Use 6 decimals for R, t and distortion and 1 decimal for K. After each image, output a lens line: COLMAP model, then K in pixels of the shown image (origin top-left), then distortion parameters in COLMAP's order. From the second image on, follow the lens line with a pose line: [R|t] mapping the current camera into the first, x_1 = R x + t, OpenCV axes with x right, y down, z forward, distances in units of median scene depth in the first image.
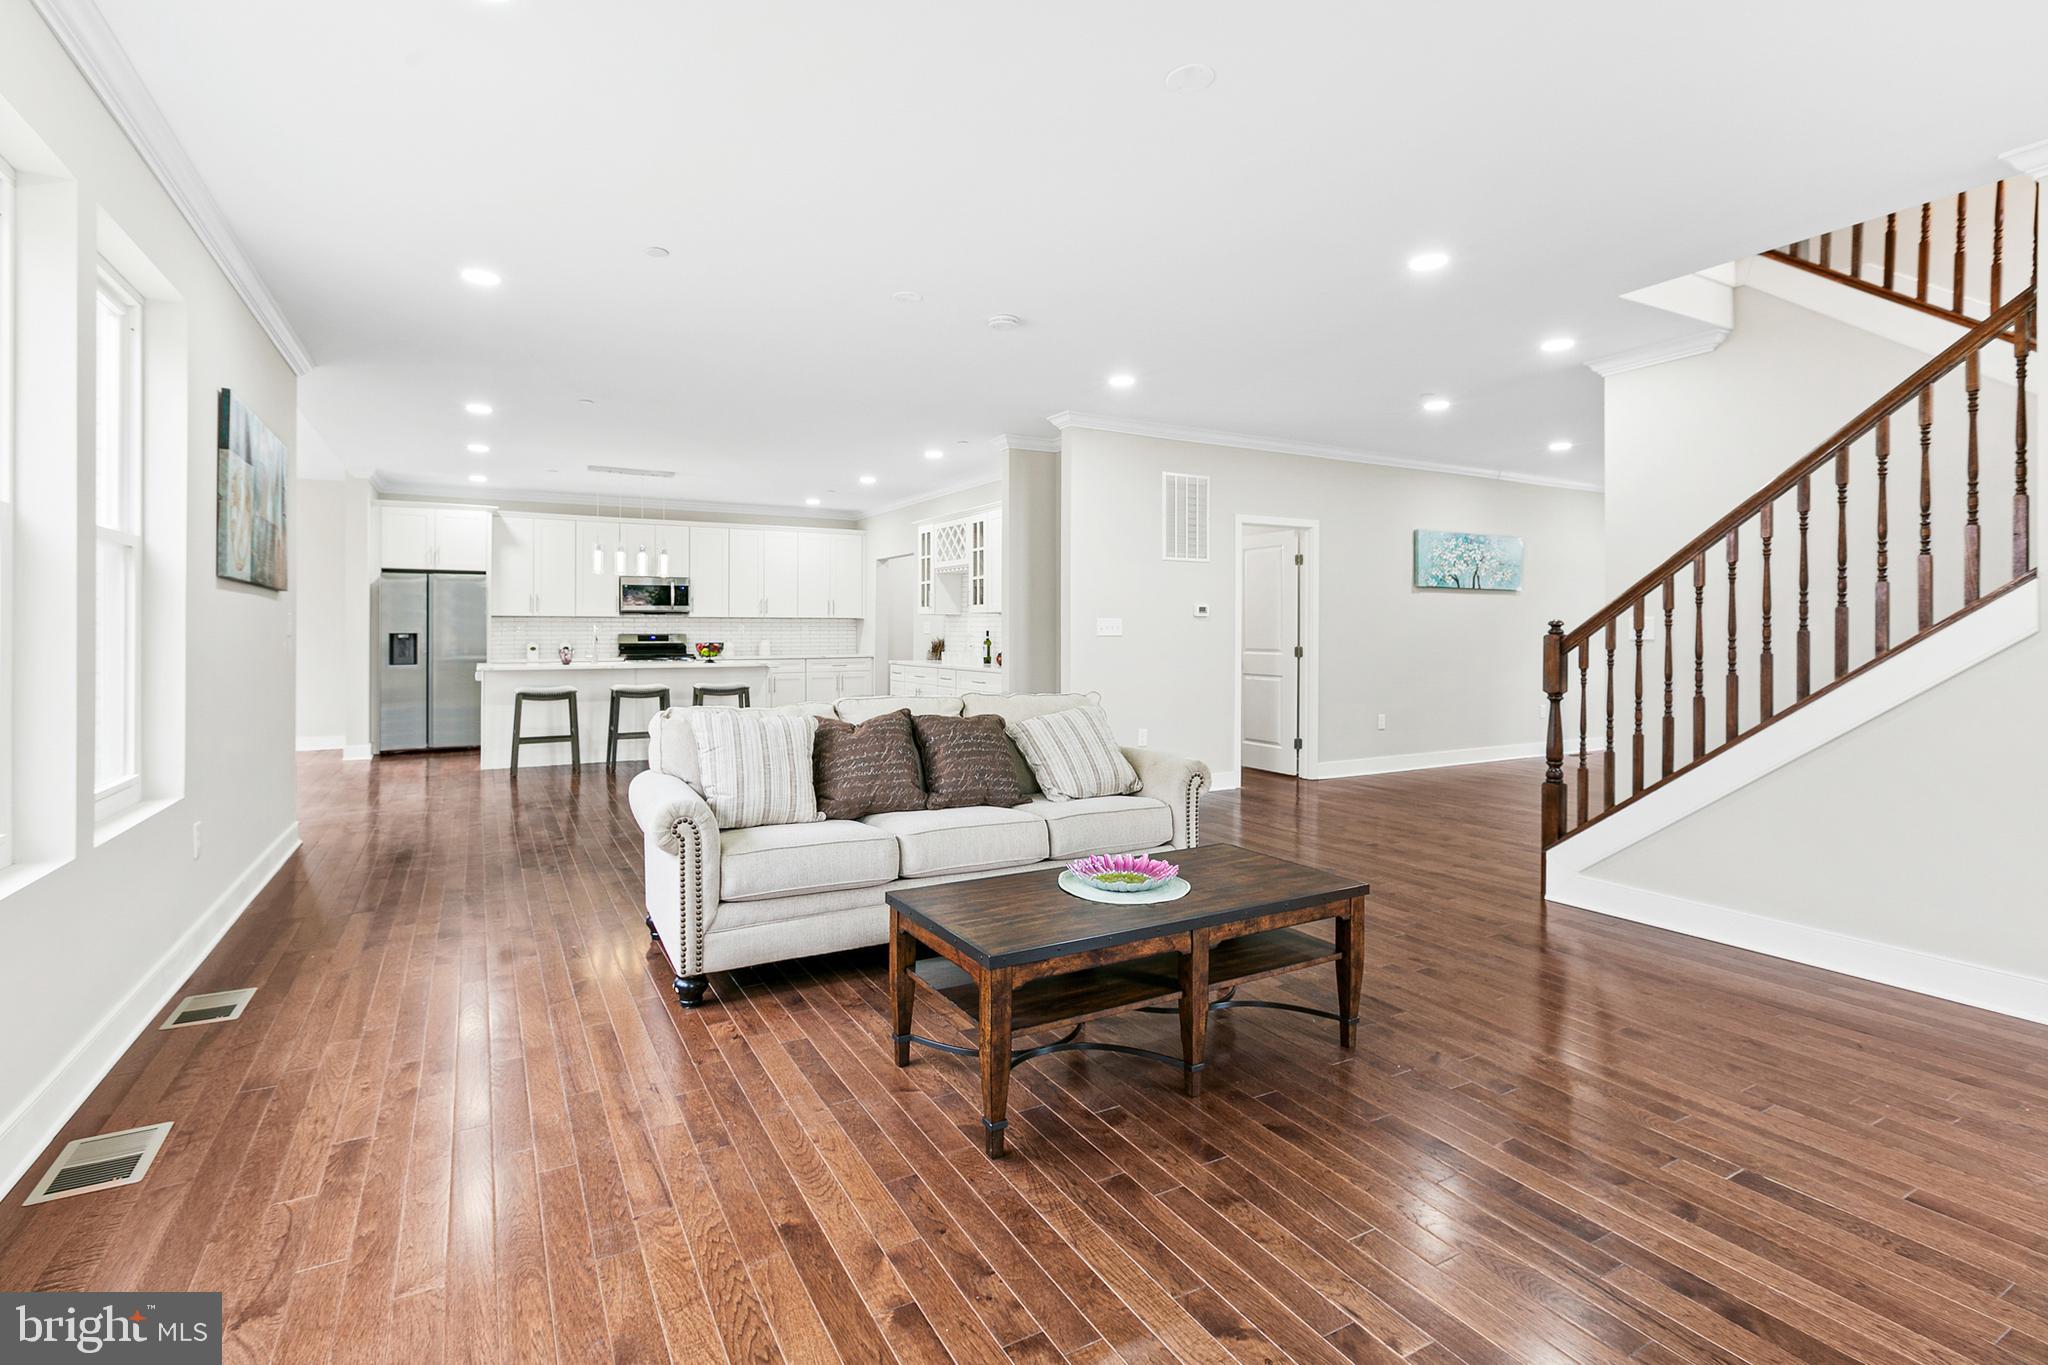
lens RADIAL K [[949.1, 0, 996.9], [0, 949.1, 650.4], [0, 0, 1]] dist [-0.002025, -0.000376]
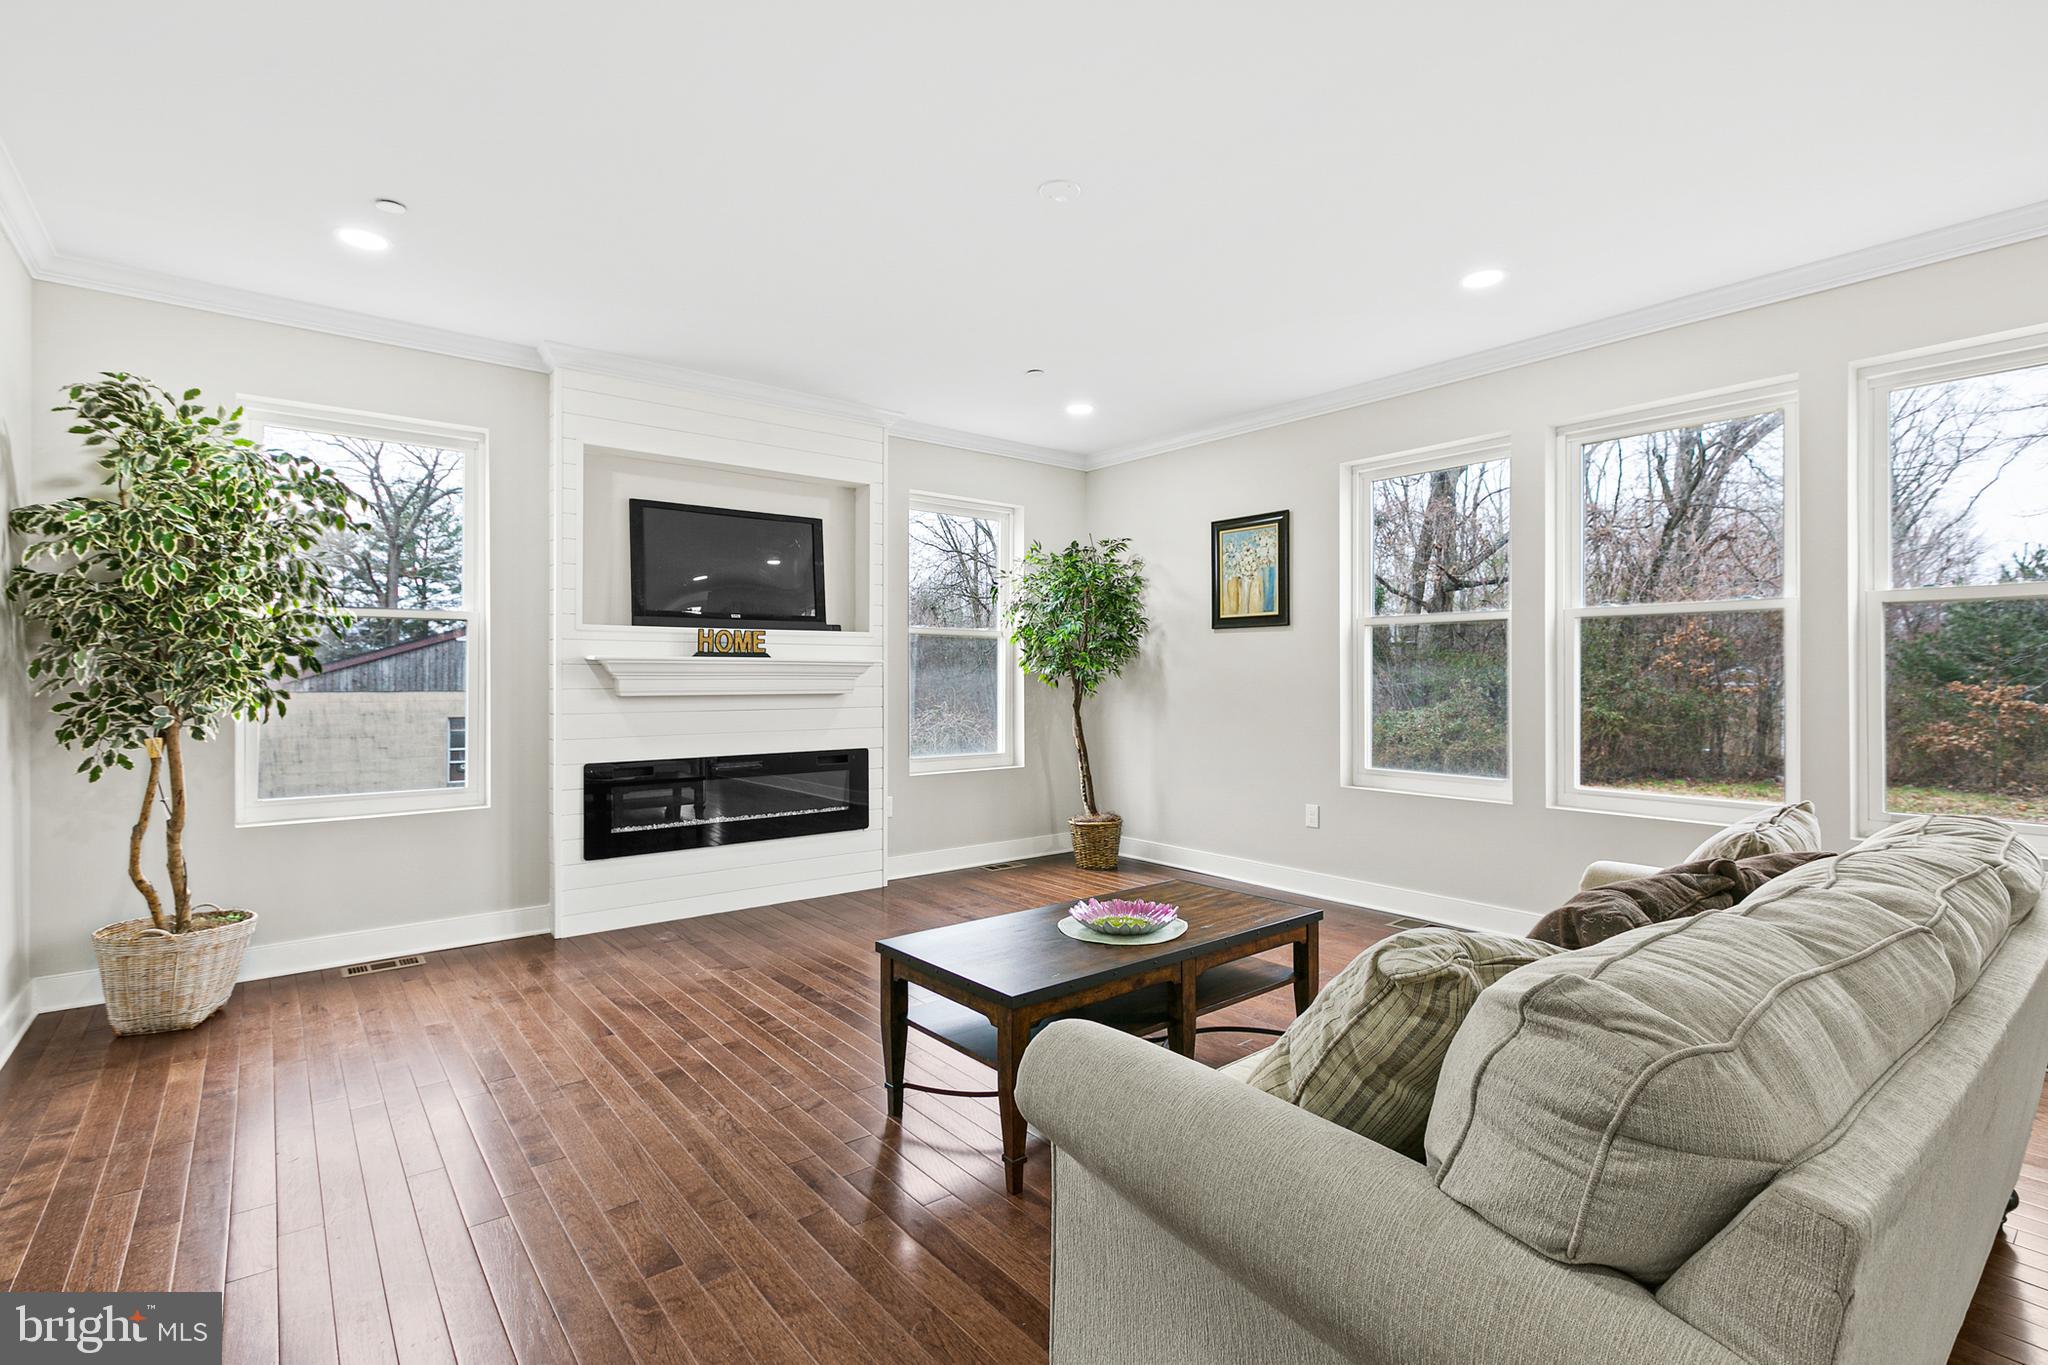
lens RADIAL K [[942.5, 0, 1017.4], [0, 942.5, 674.8], [0, 0, 1]] dist [-0.000400, 0.000153]
pose [[-0.985248, -0.001742, -0.171122, 0.122343], [-0.004845, 0.999831, 0.017716, -0.011854], [0.171062, 0.018283, -0.985091, 0.576898]]
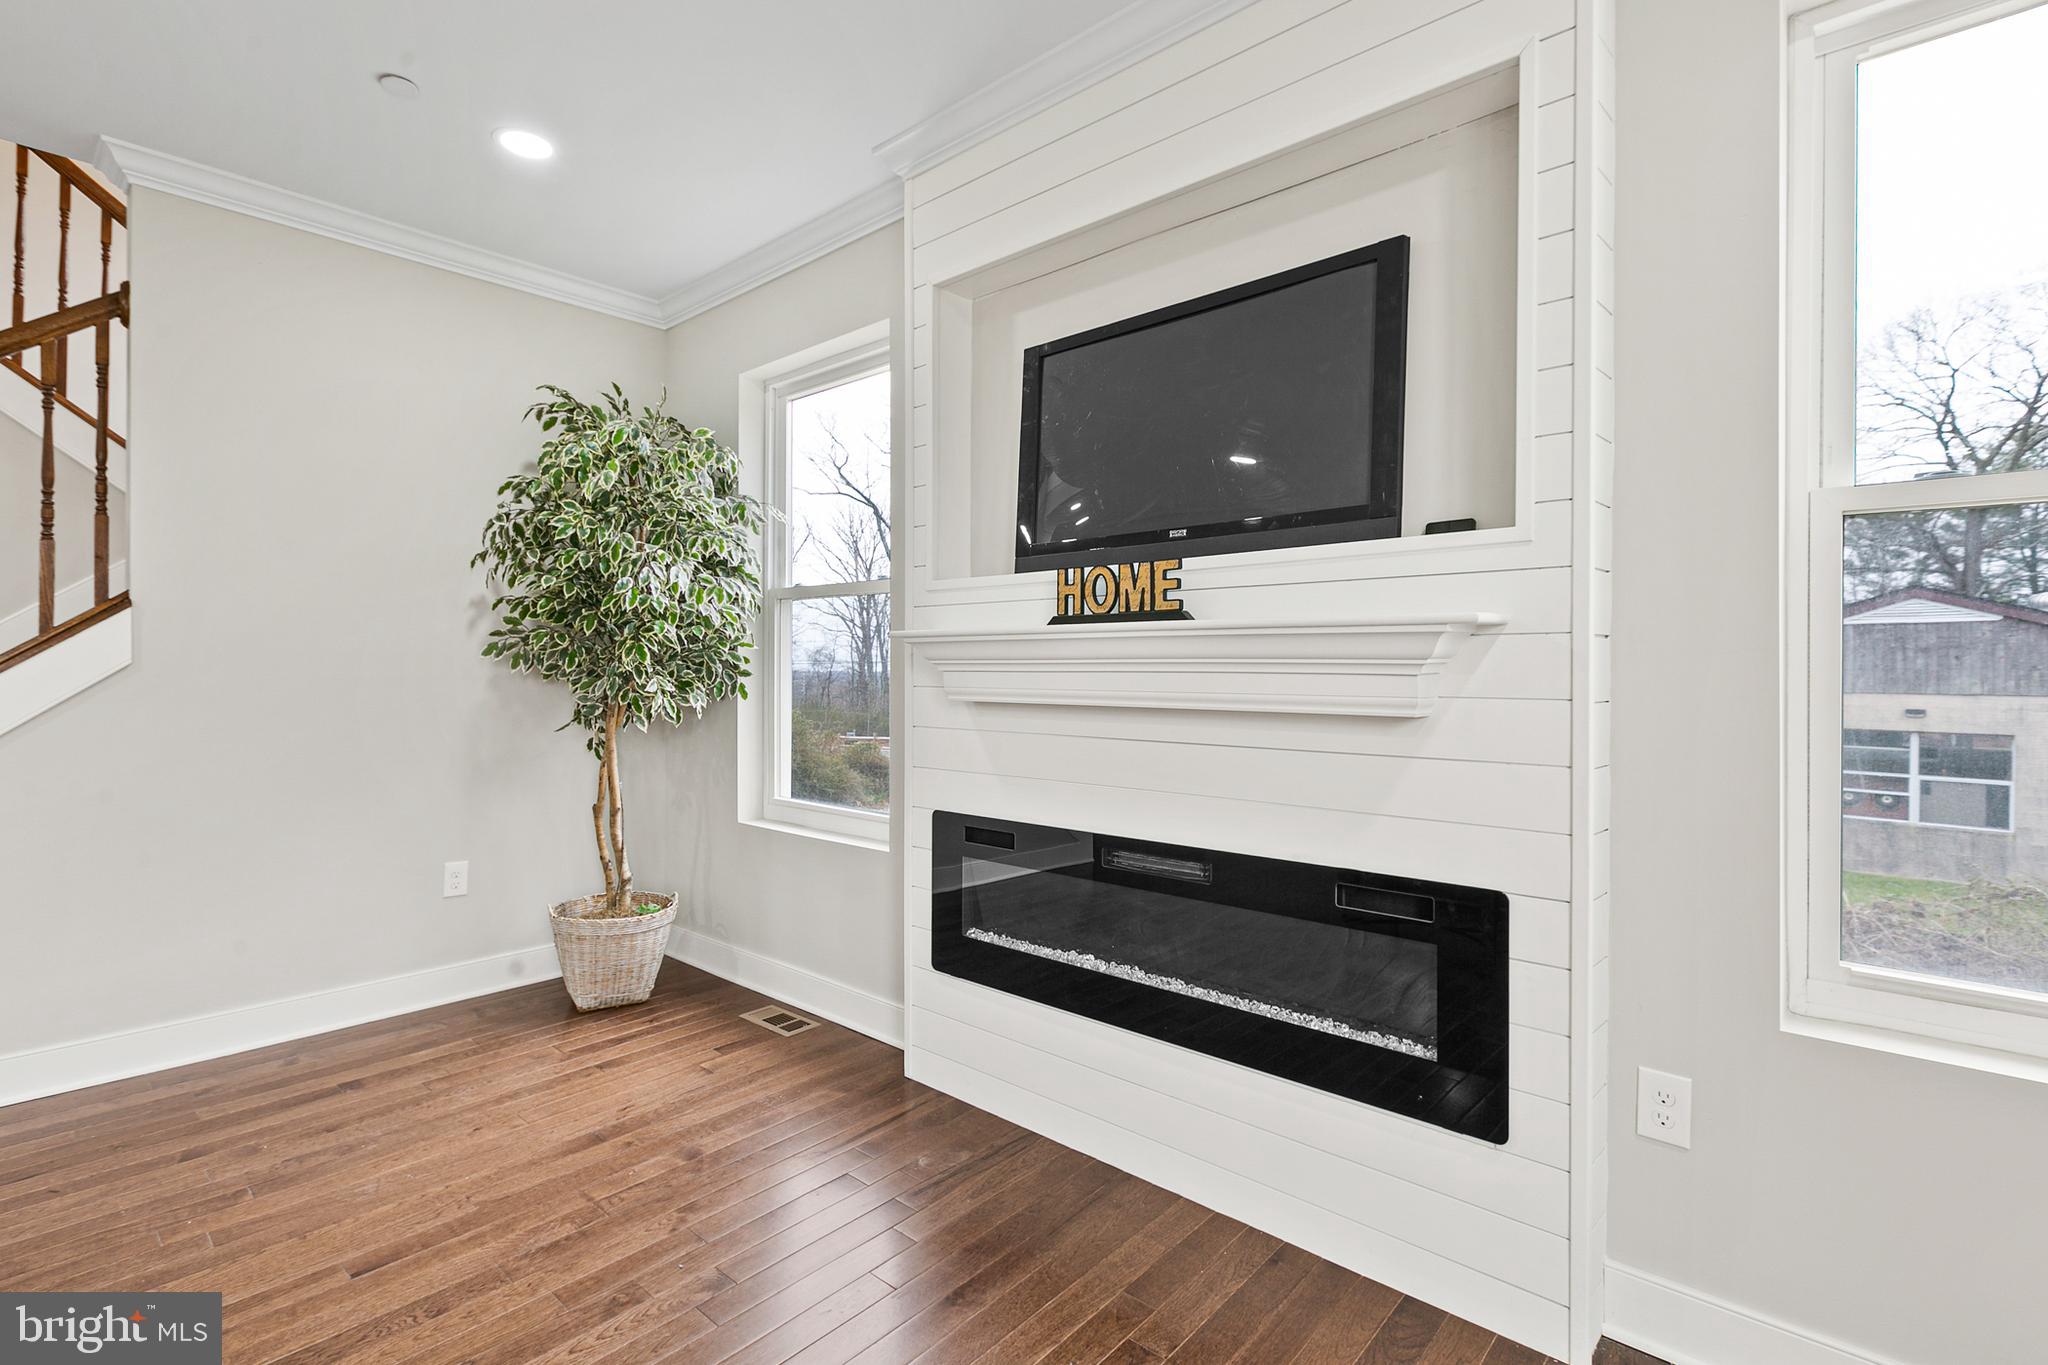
lens RADIAL K [[956.3, 0, 1016.1], [0, 956.3, 670.0], [0, 0, 1]] dist [0.001108, 0.000128]
pose [[-0.328255, -0.001829, 0.944587, -0.028801], [0.014819, 0.999865, 0.007085, -0.002149], [-0.944473, 0.016323, -0.328184, 0.147935]]
